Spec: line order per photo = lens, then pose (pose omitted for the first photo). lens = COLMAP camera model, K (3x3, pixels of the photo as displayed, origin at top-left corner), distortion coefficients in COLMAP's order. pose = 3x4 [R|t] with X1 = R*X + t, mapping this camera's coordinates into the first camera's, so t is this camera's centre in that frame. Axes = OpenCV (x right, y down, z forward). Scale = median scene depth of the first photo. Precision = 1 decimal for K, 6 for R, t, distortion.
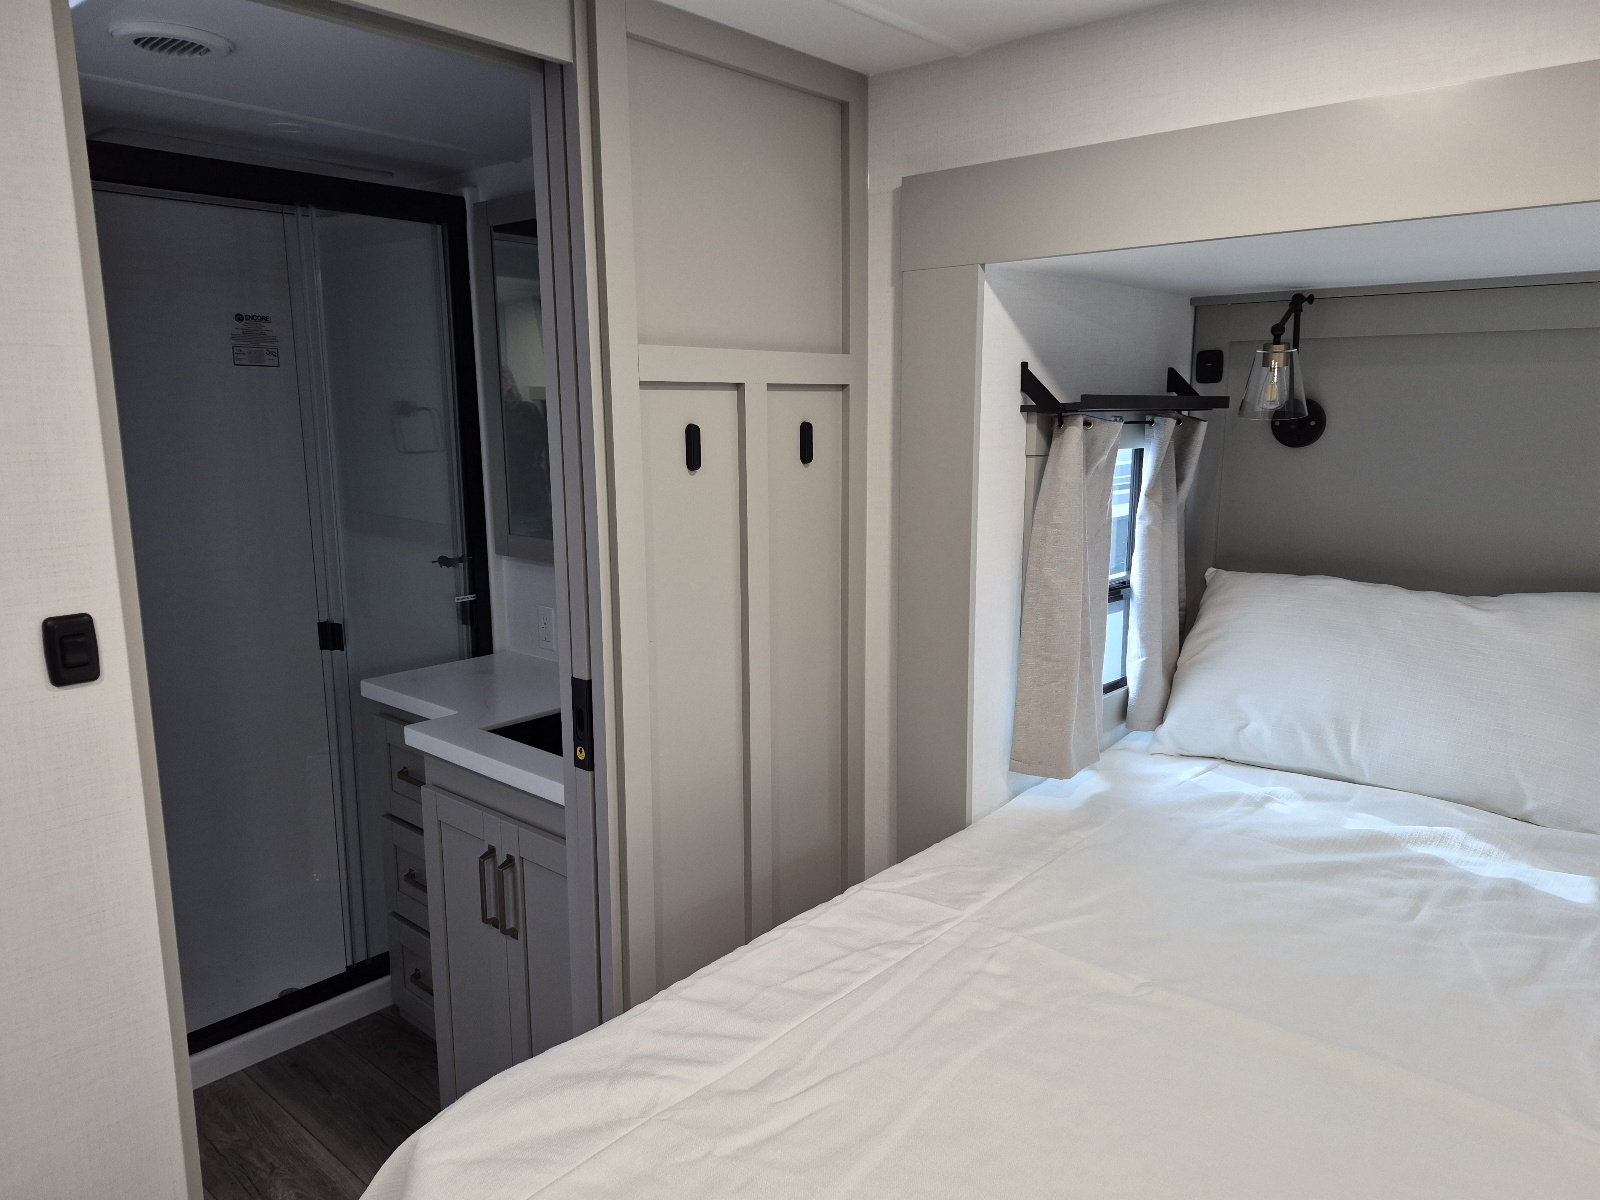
lens RADIAL K [[1102.3, 0, 797.9], [0, 1102.3, 596.2], [0, 0, 1]] dist [0.064000, -0.055914]
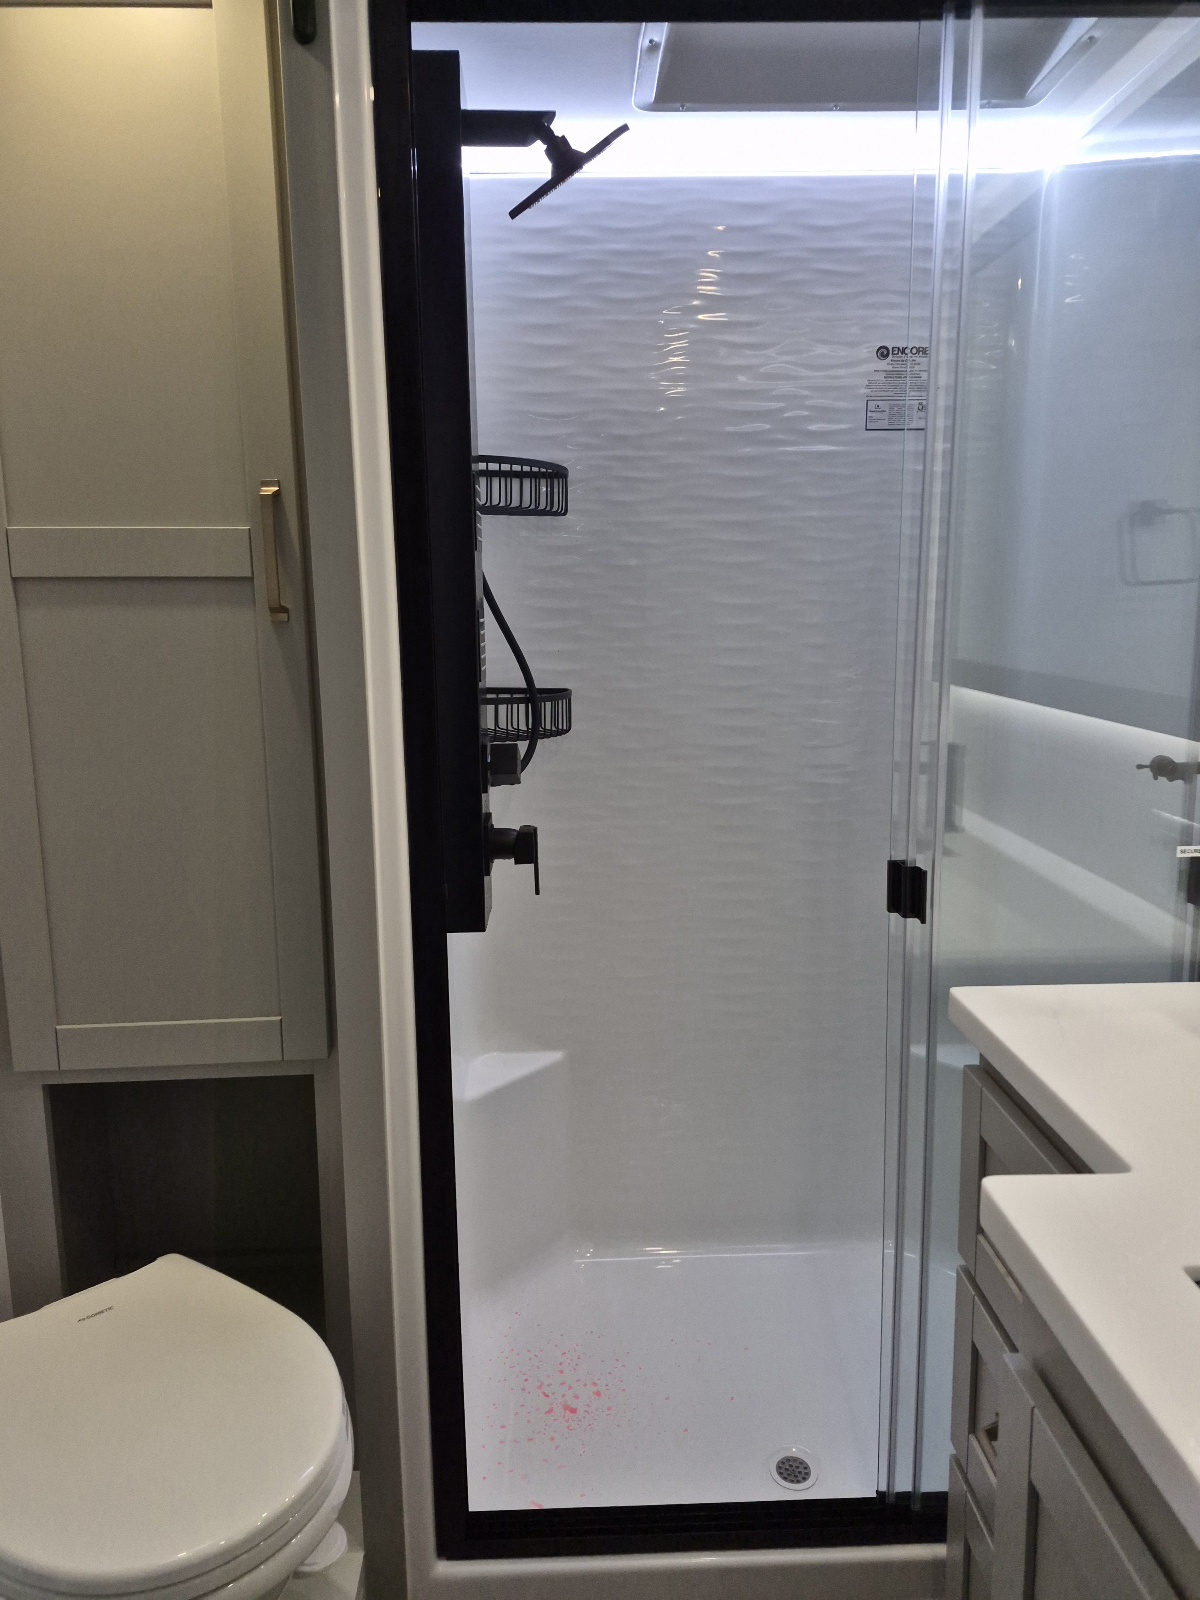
lens RADIAL K [[1102.3, 0, 602.4], [0, 1102.3, 801.4], [0, 0, 1]] dist [0.064000, -0.055914]
pose [[0.695811, 0.117497, -0.708549, -0.146550], [-0.114302, 0.992070, 0.052265, -0.014513], [0.709072, 0.044622, 0.703723, 0.495638]]
